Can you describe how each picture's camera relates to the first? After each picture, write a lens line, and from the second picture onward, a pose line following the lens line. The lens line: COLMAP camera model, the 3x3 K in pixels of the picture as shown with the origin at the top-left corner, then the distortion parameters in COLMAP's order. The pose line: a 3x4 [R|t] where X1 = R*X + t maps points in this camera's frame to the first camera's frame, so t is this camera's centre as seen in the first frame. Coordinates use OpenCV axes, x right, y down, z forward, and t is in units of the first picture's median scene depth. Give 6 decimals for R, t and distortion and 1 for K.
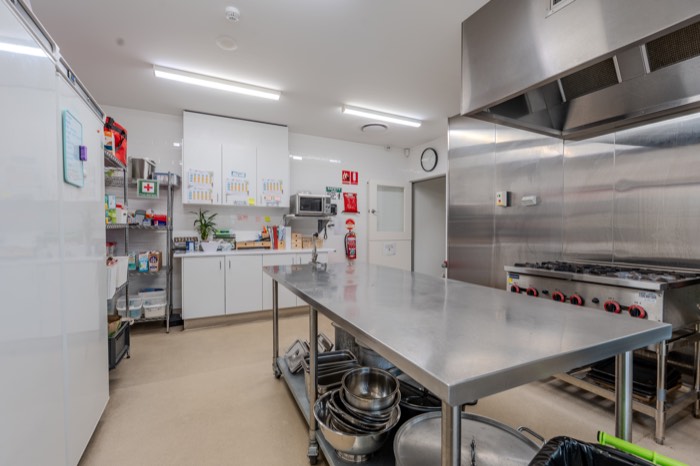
lens RADIAL K [[307.0, 0, 348.1], [0, 307.0, 232.3], [0, 0, 1]] dist [-0.006014, 0.000871]
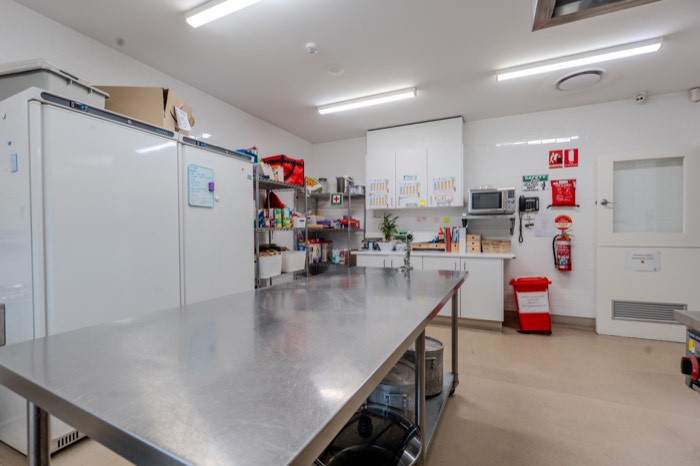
lens RADIAL K [[307.0, 0, 353.8], [0, 307.0, 234.0], [0, 0, 1]] dist [-0.006014, 0.000871]
pose [[0.615678, 0.003135, -0.787992, 0.320357], [-0.001536, 0.999995, 0.002779, -0.001614], [0.787996, -0.000501, 0.615680, 0.196670]]
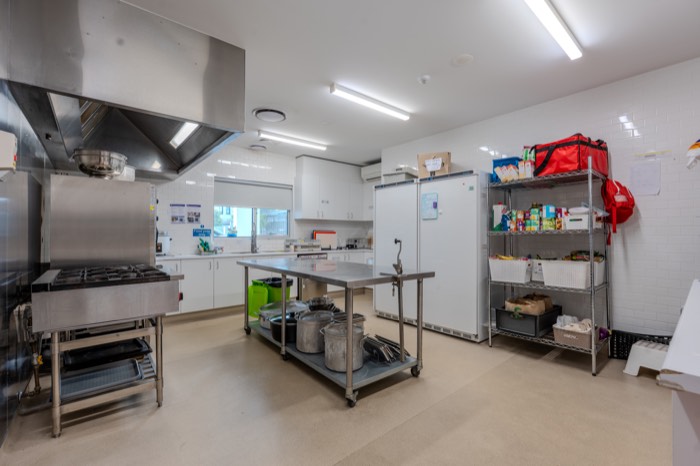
lens RADIAL K [[307.0, 0, 352.7], [0, 307.0, 233.8], [0, 0, 1]] dist [-0.006014, 0.000871]
pose [[-0.971632, -0.001967, -0.236490, 0.130137], [-0.002226, 0.999997, 0.000829, -0.007354], [0.236488, 0.001332, -0.971633, 1.116522]]
